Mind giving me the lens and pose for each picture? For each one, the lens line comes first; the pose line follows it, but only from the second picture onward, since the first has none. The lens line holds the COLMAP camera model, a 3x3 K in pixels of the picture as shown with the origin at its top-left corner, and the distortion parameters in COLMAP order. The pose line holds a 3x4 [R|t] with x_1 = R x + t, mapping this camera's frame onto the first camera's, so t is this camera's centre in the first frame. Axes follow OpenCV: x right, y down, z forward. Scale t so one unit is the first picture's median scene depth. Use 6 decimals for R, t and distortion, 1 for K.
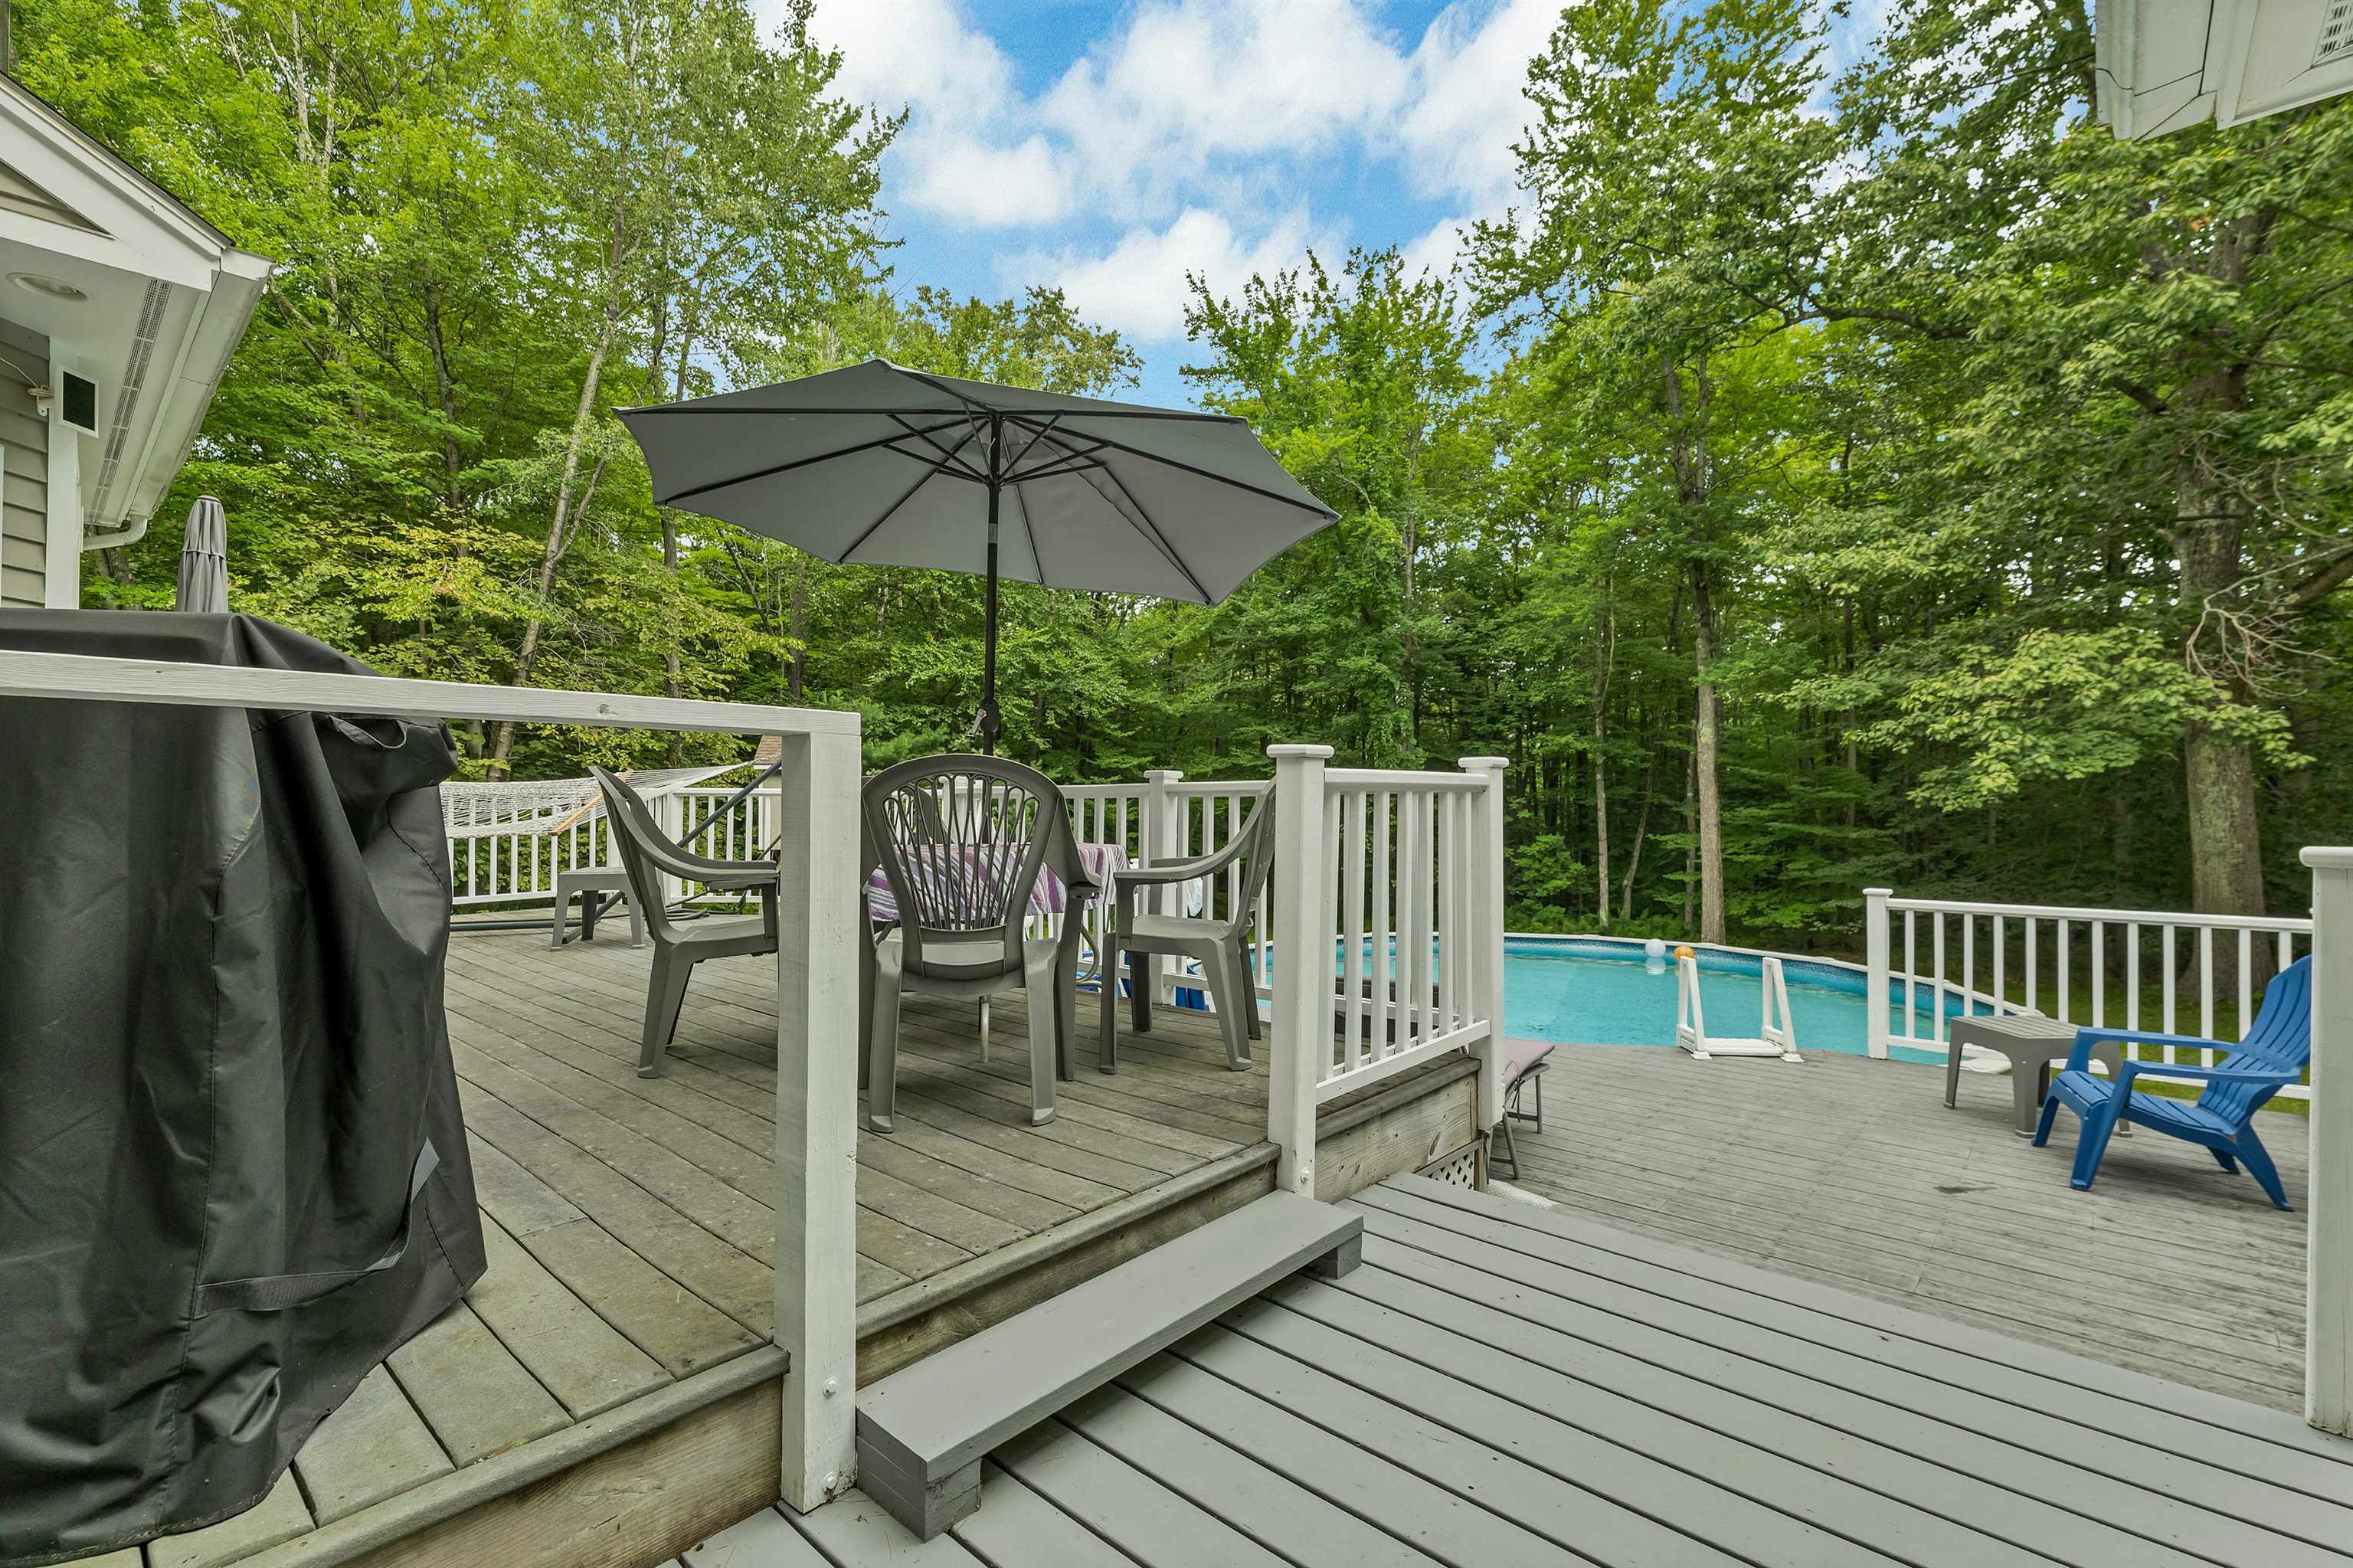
lens RADIAL K [[1031.1, 0, 1176.5], [0, 1031.1, 784.0], [0, 0, 1]] dist [0.001509, -0.000034]
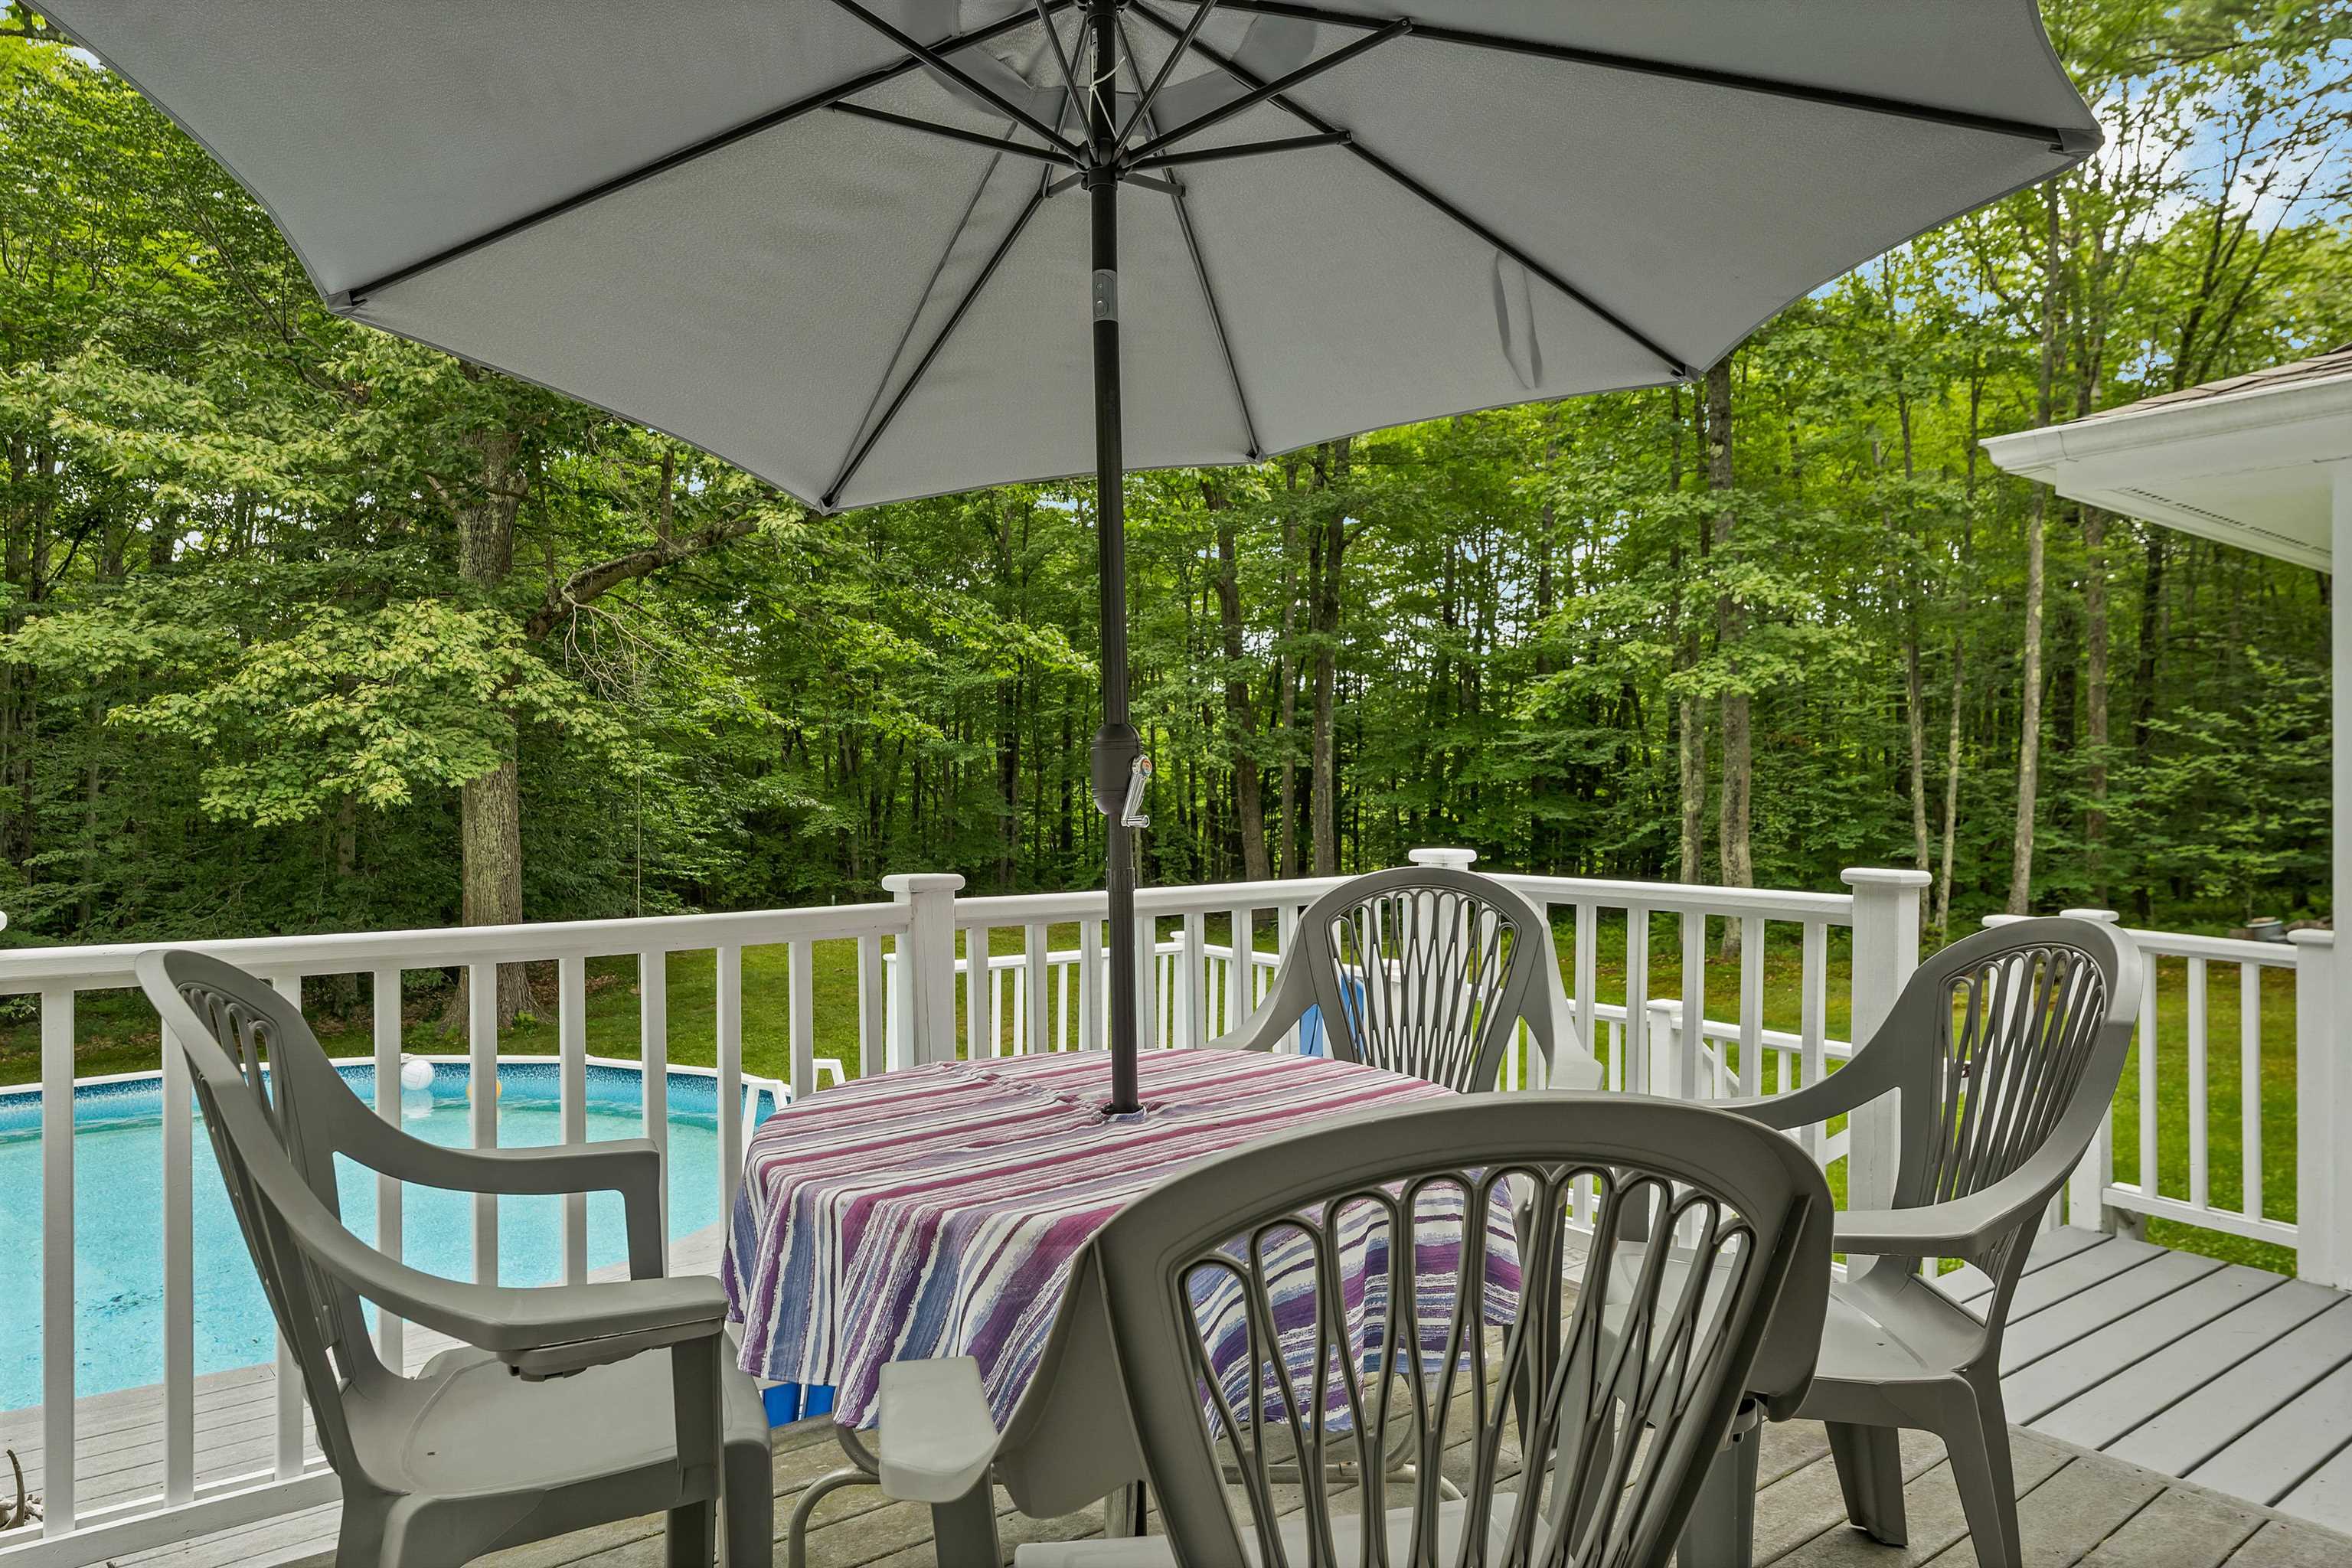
lens RADIAL K [[1476.2, 0, 1172.0], [0, 1476.2, 778.4], [0, 0, 1]] dist [-0.000092, -0.001089]
pose [[0.188930, 0.008040, 0.981958, -0.179819], [-0.016288, 0.999855, -0.005053, -0.015254], [-0.981855, -0.015040, 0.189034, 0.219428]]
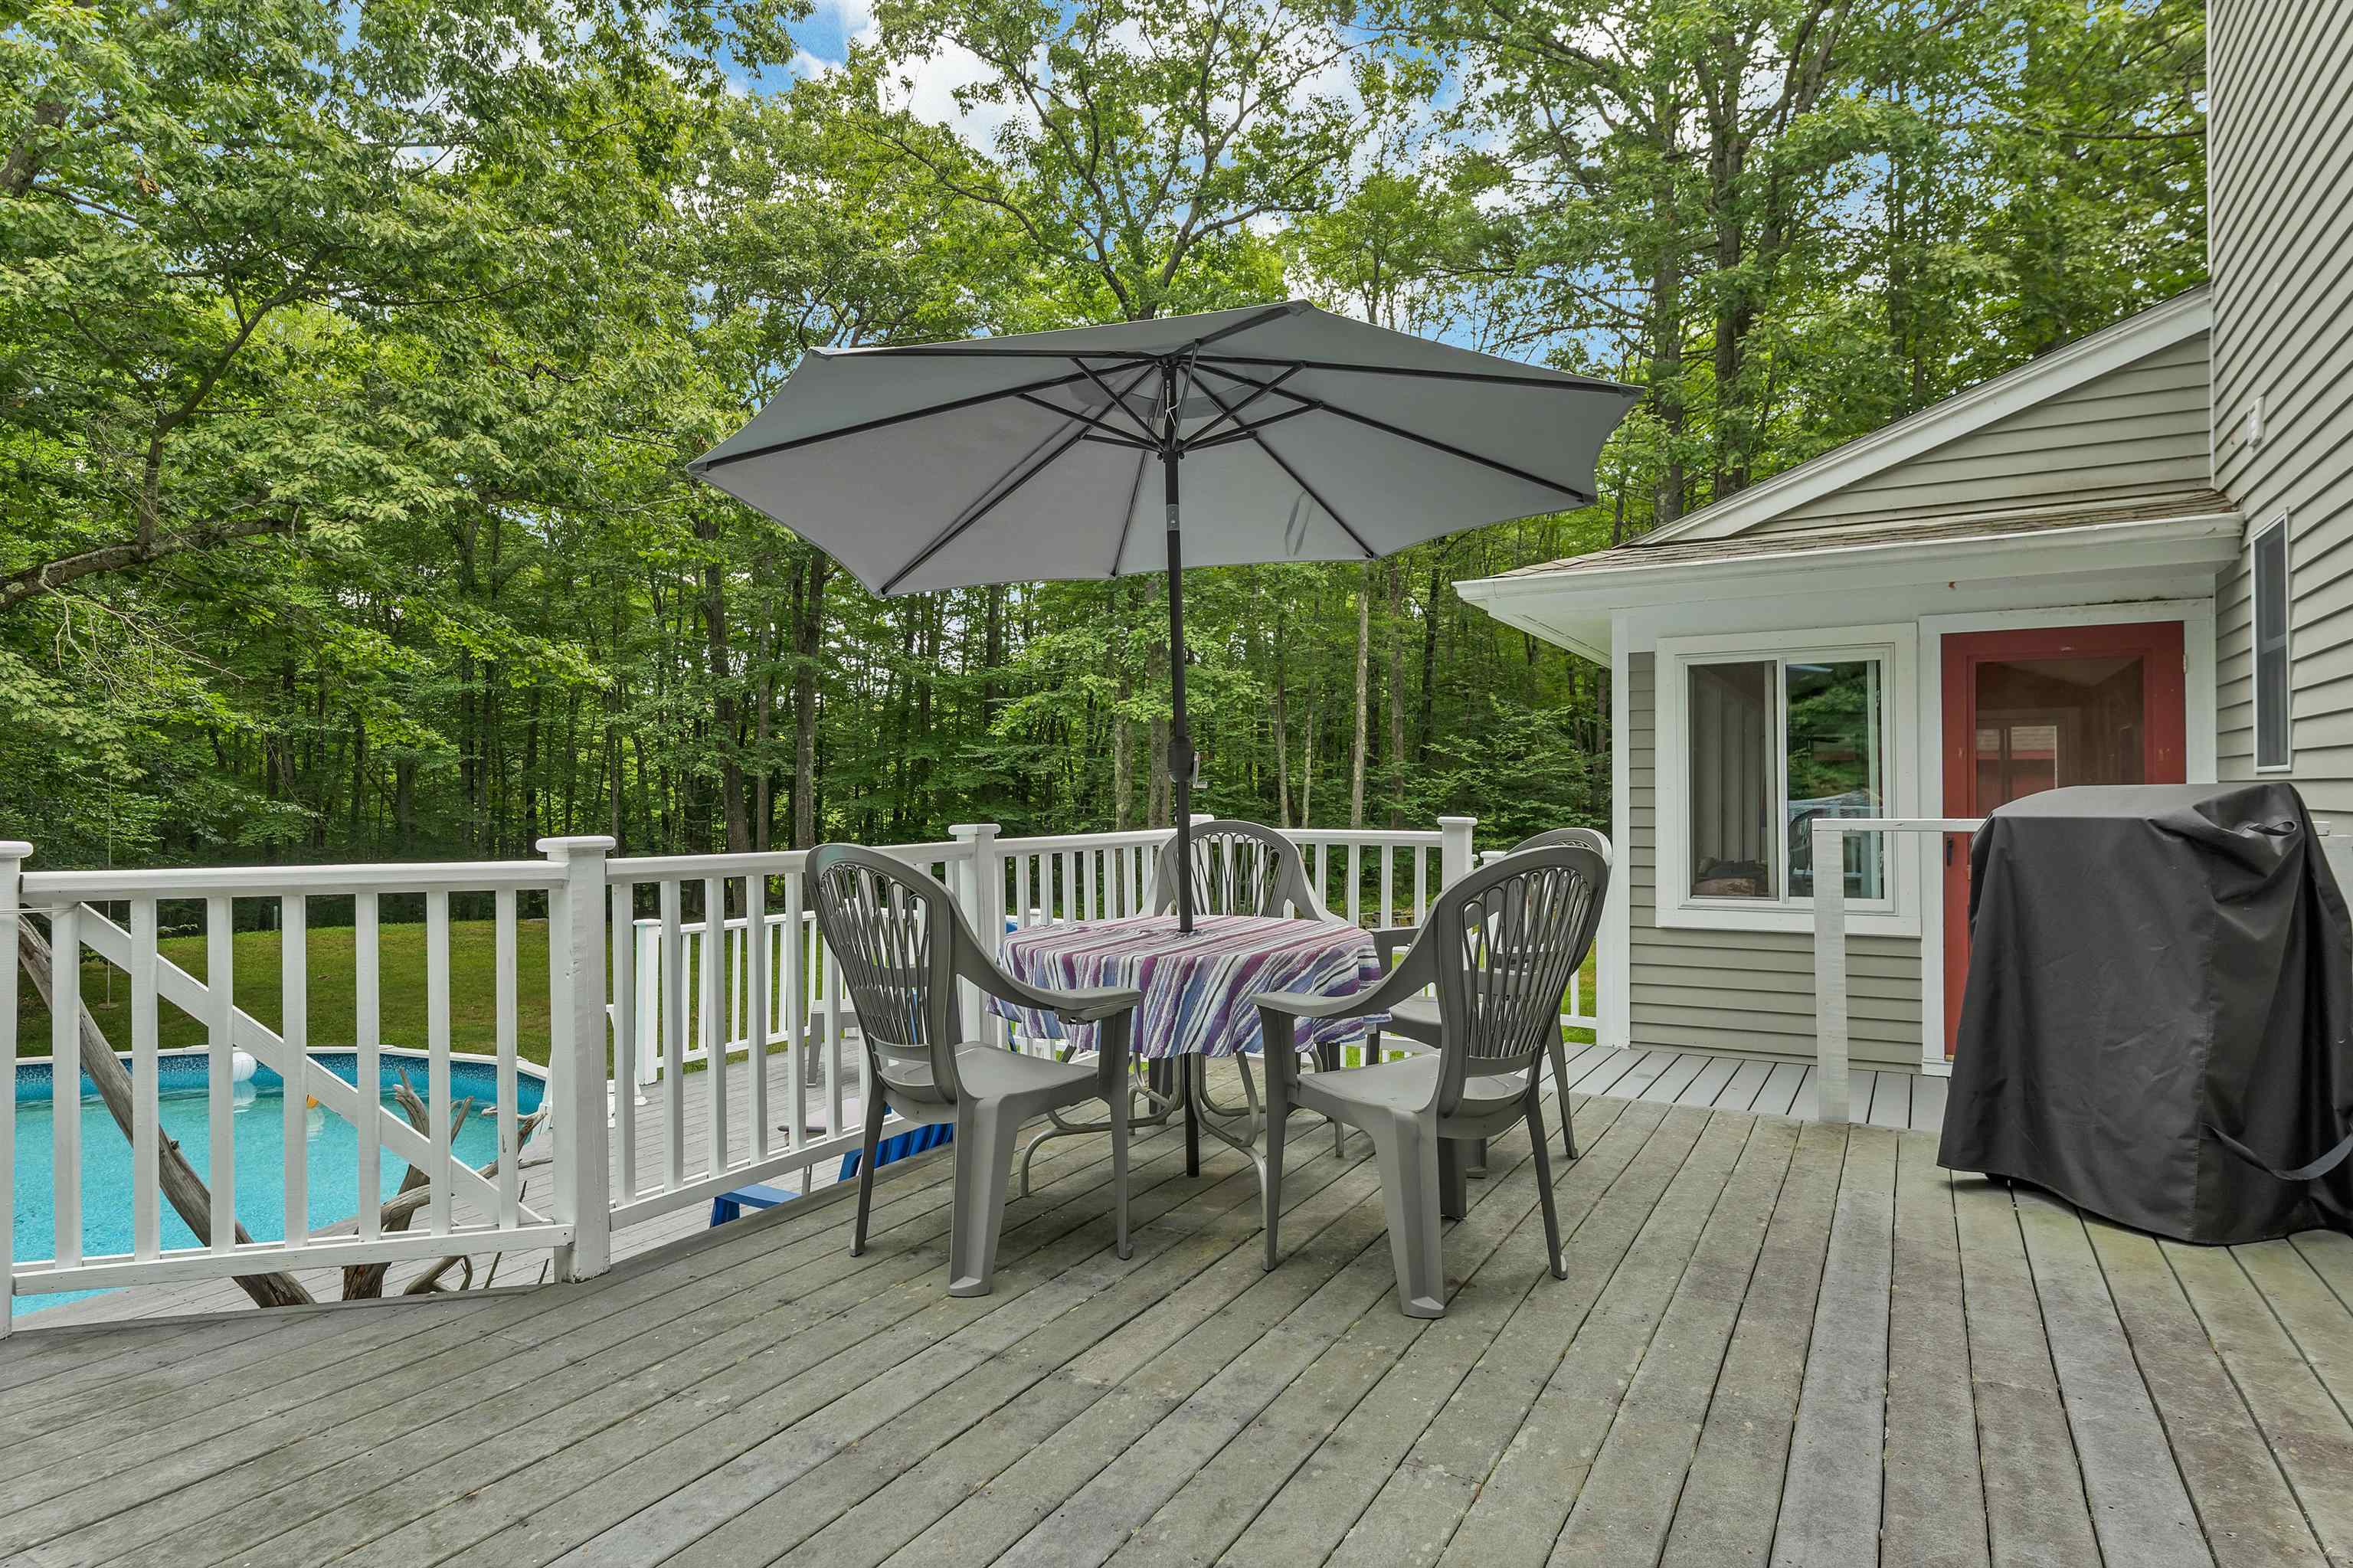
lens RADIAL K [[1314.2, 0, 1176.5], [0, 1314.2, 784.0], [0, 0, 1]] dist [0.000501, 0.001083]
pose [[-0.216511, 0.010760, 0.976221, -0.281439], [-0.014126, 0.999800, -0.014153, -0.008701], [-0.976178, -0.016855, -0.216316, 0.304351]]
